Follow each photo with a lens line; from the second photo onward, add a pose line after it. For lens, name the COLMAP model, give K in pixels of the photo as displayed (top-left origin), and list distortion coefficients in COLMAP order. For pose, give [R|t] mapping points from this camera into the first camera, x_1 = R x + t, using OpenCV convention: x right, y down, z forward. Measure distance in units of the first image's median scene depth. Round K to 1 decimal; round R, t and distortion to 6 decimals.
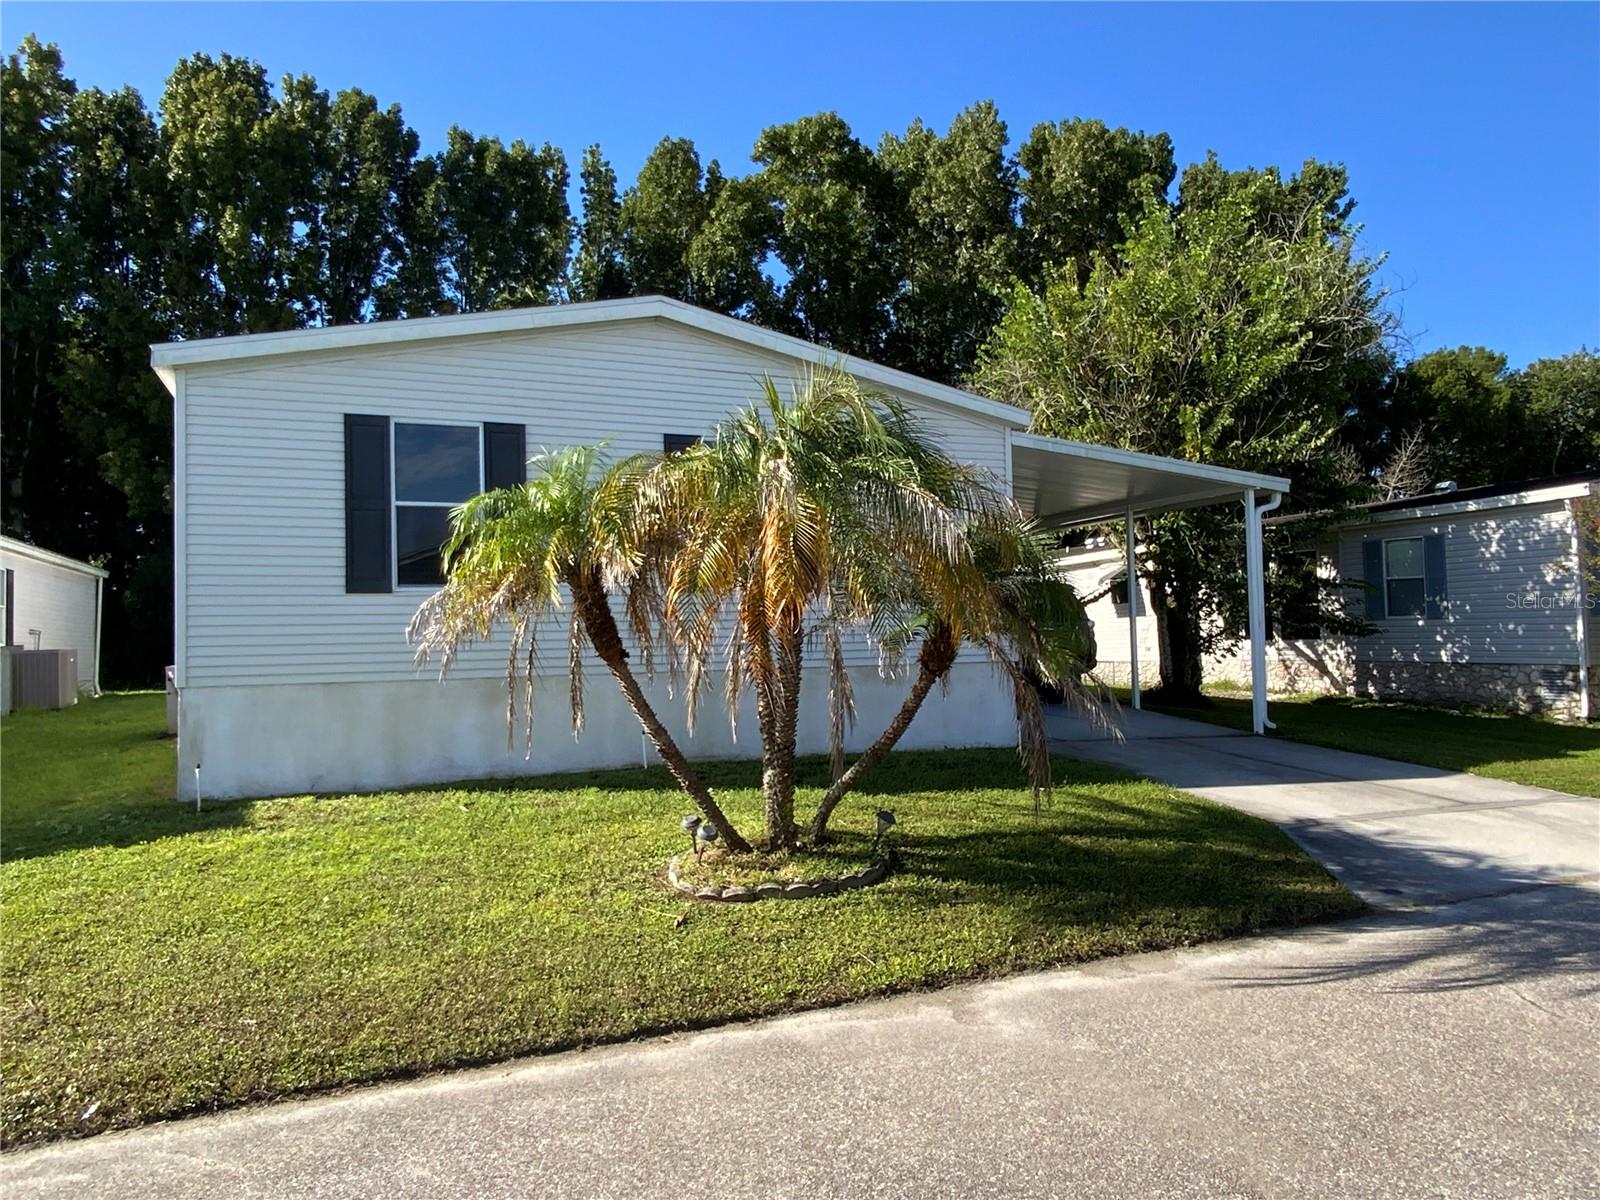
lens RADIAL K [[1036.9, 0, 800.0], [0, 1036.9, 600.0], [0, 0, 1]] dist [-0.002130, -0.003011]
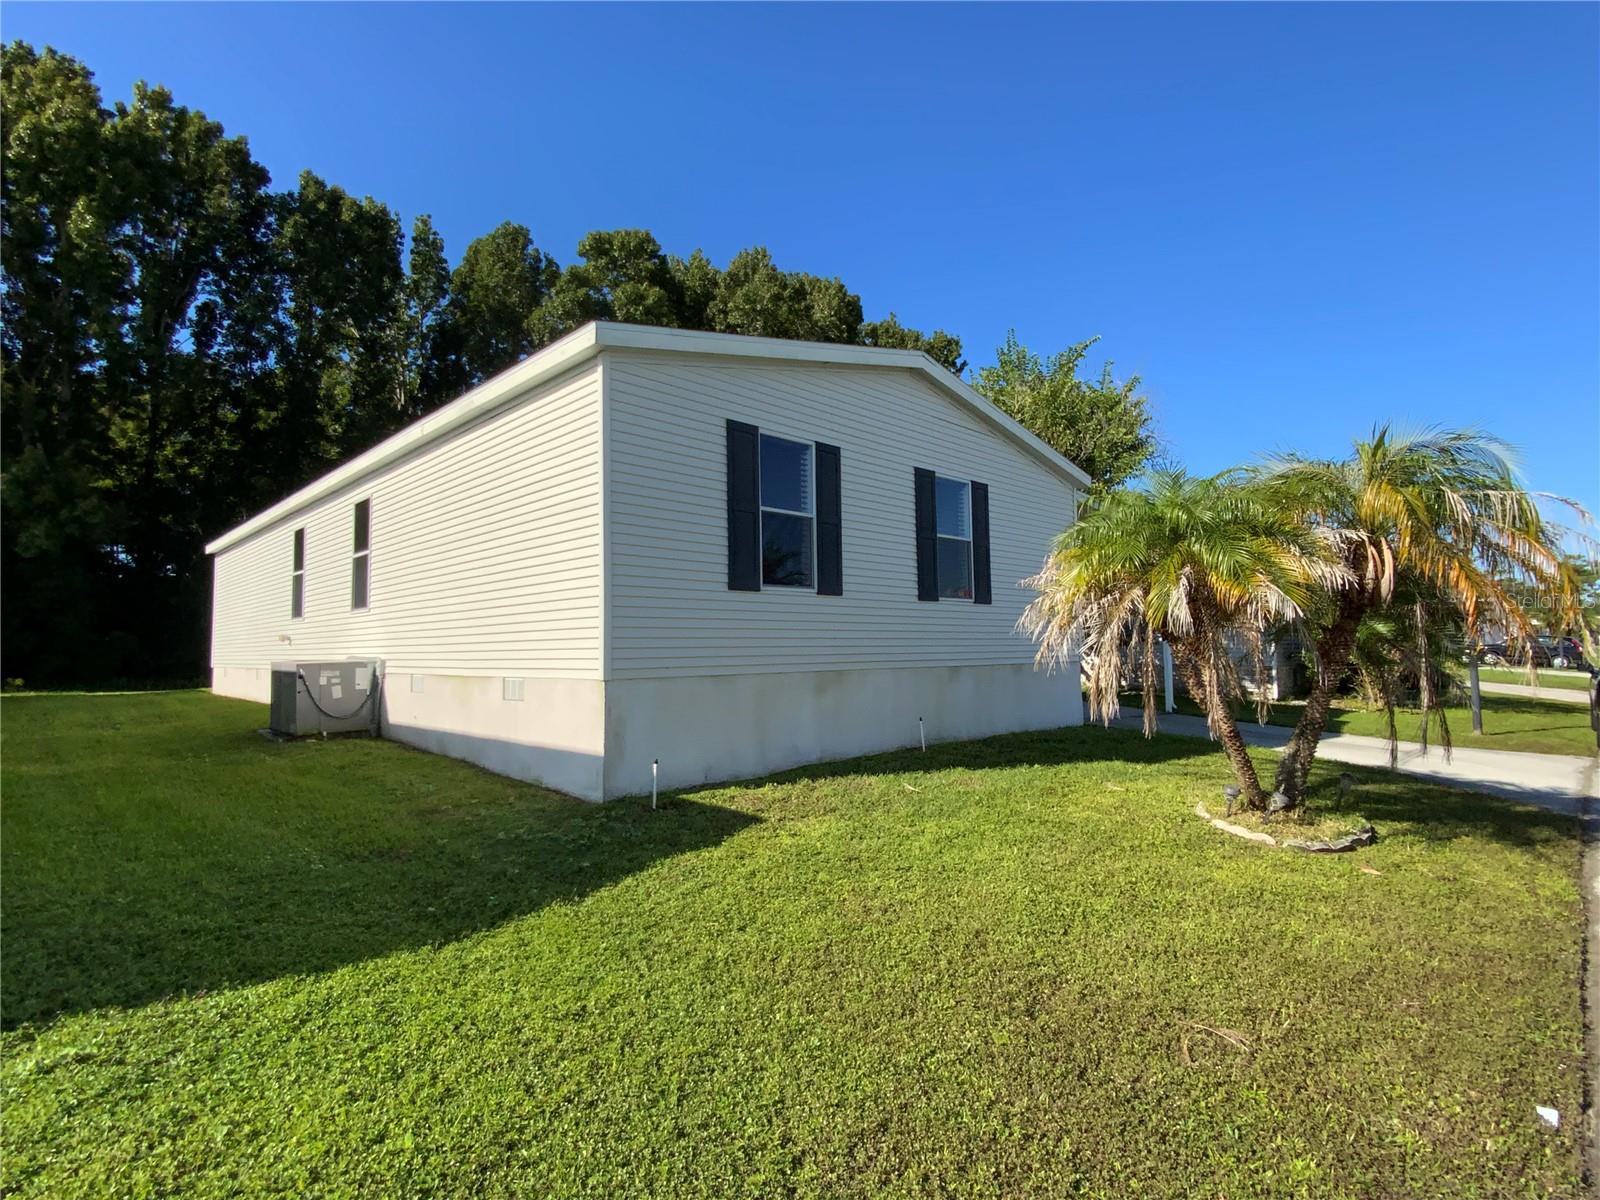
lens RADIAL K [[786.7, 0, 800.0], [0, 786.7, 600.0], [0, 0, 1]] dist [0.004341, -0.010869]
pose [[0.923793, 0.034712, 0.381315, -0.157705], [-0.024021, 0.999174, -0.032762, 0.006584], [-0.382138, 0.021106, 0.923864, 0.056143]]
